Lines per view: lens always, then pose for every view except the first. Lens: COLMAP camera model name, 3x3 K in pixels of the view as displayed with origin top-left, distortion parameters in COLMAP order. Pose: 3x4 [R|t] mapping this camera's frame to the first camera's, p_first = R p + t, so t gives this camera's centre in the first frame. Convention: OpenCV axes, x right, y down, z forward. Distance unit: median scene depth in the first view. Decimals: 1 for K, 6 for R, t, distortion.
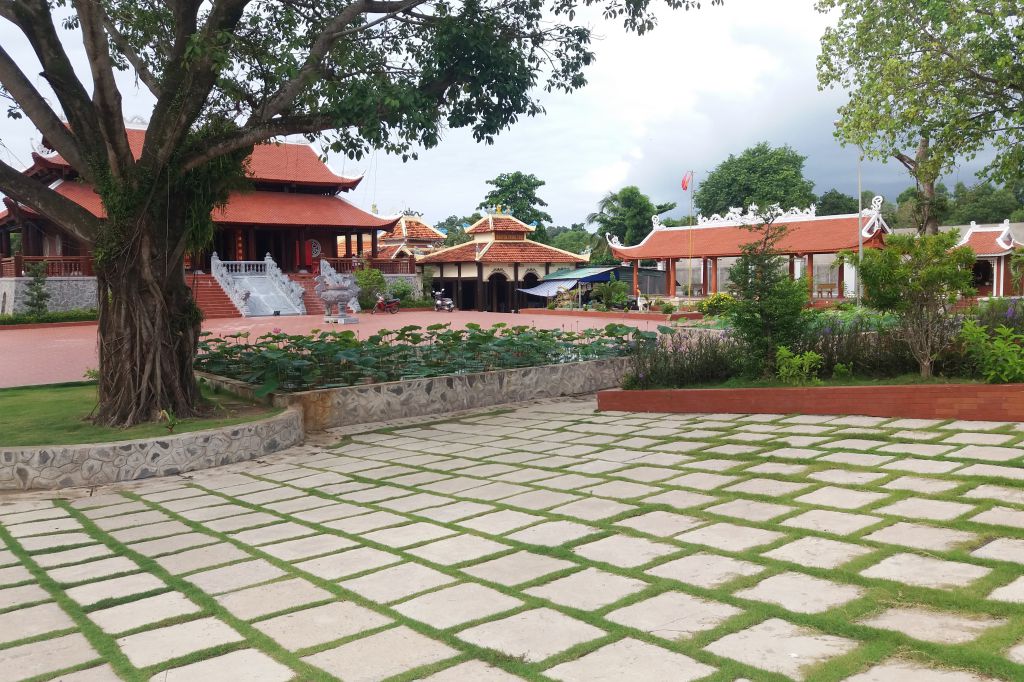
lens RADIAL K [[937.8, 0, 512.0], [0, 937.8, 341.0], [0, 0, 1]] dist [0.000099, -0.000084]
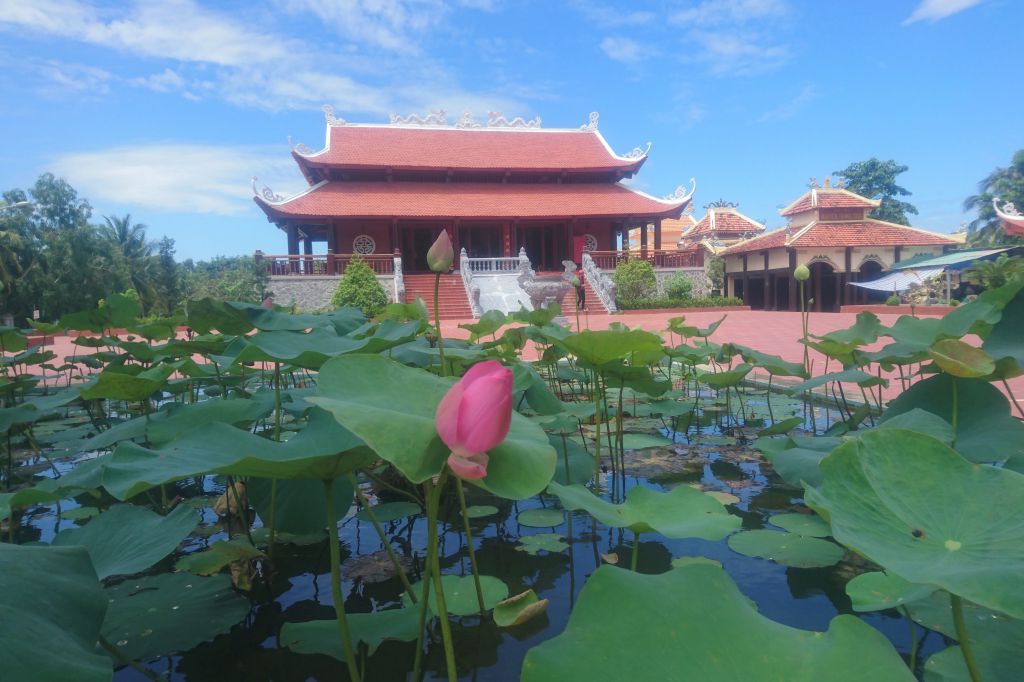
lens RADIAL K [[629.2, 0, 512.0], [0, 629.2, 341.0], [0, 0, 1]] dist [0.000752, -0.032541]
pose [[0.851124, 0.010993, -0.524850, 0.039472], [-0.010374, 0.999938, 0.004121, -0.007331], [0.524863, 0.001937, 0.851185, 0.422811]]
